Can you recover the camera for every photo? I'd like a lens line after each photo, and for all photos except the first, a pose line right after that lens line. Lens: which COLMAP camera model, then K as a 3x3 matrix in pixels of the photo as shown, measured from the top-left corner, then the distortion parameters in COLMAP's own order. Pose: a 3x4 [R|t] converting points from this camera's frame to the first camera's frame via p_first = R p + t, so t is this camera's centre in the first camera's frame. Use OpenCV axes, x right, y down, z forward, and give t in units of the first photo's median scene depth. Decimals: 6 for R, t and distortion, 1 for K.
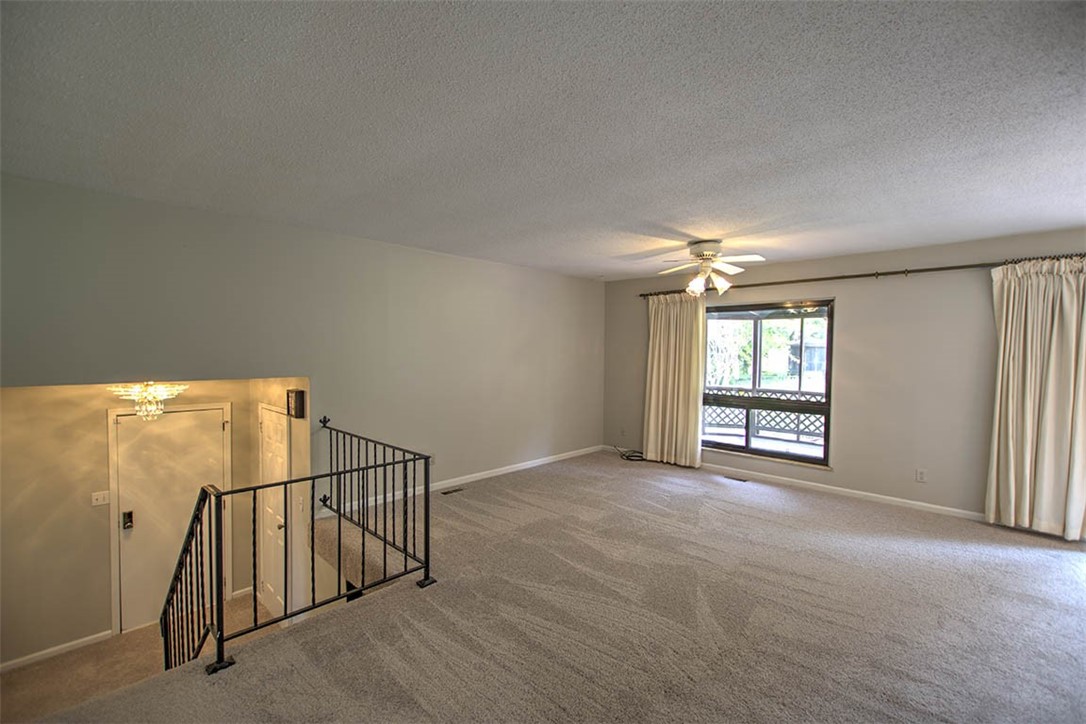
lens RADIAL K [[471.0, 0, 538.7], [0, 471.0, 371.3], [0, 0, 1]] dist [-0.000709, -0.000371]
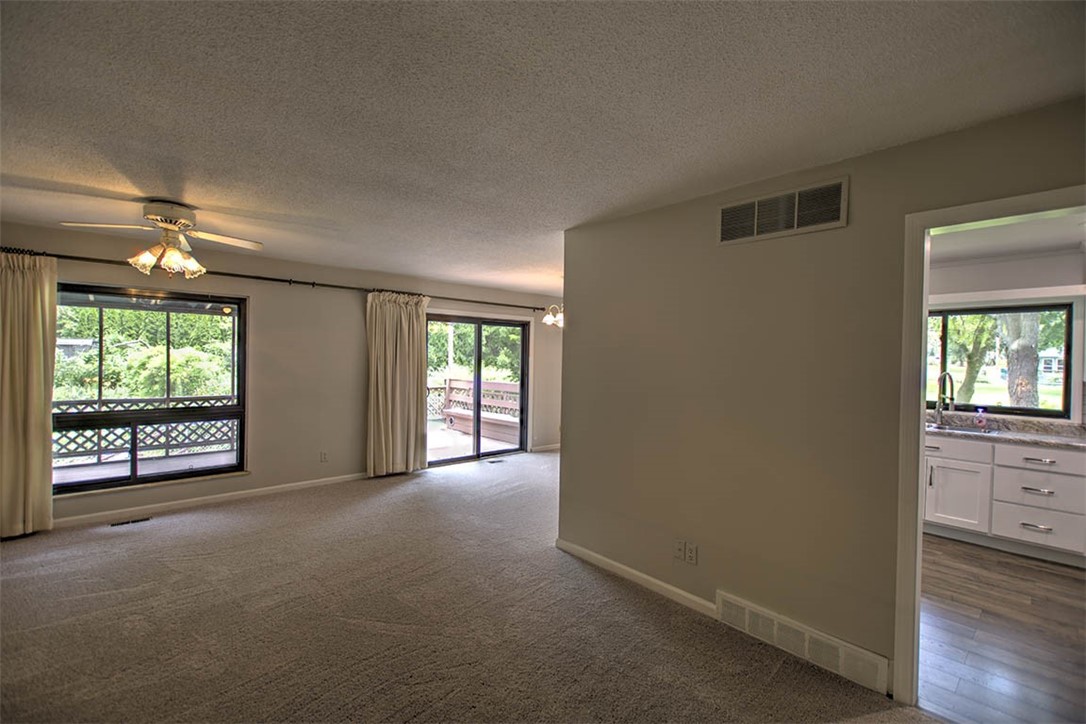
lens RADIAL K [[471.0, 0, 540.9], [0, 471.0, 364.8], [0, 0, 1]] dist [-0.000709, -0.000371]
pose [[0.058599, -0.022137, 0.998036, -0.297275], [0.030290, 0.999333, 0.020387, -0.016026], [-0.997822, 0.029036, 0.059231, 0.318616]]
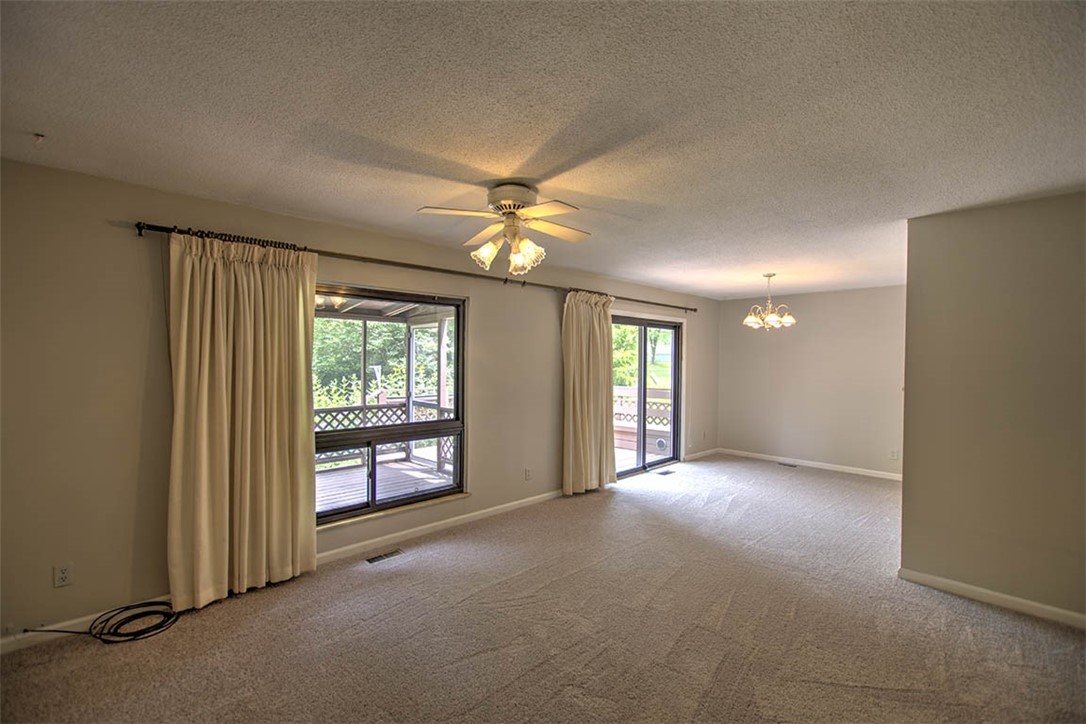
lens RADIAL K [[471.0, 0, 537.3], [0, 471.0, 359.0], [0, 0, 1]] dist [-0.000709, -0.000371]
pose [[0.034698, -0.006034, 0.999380, -0.232107], [0.042049, 0.999105, 0.004573, -0.038689], [-0.998513, 0.041865, 0.034921, 0.795426]]
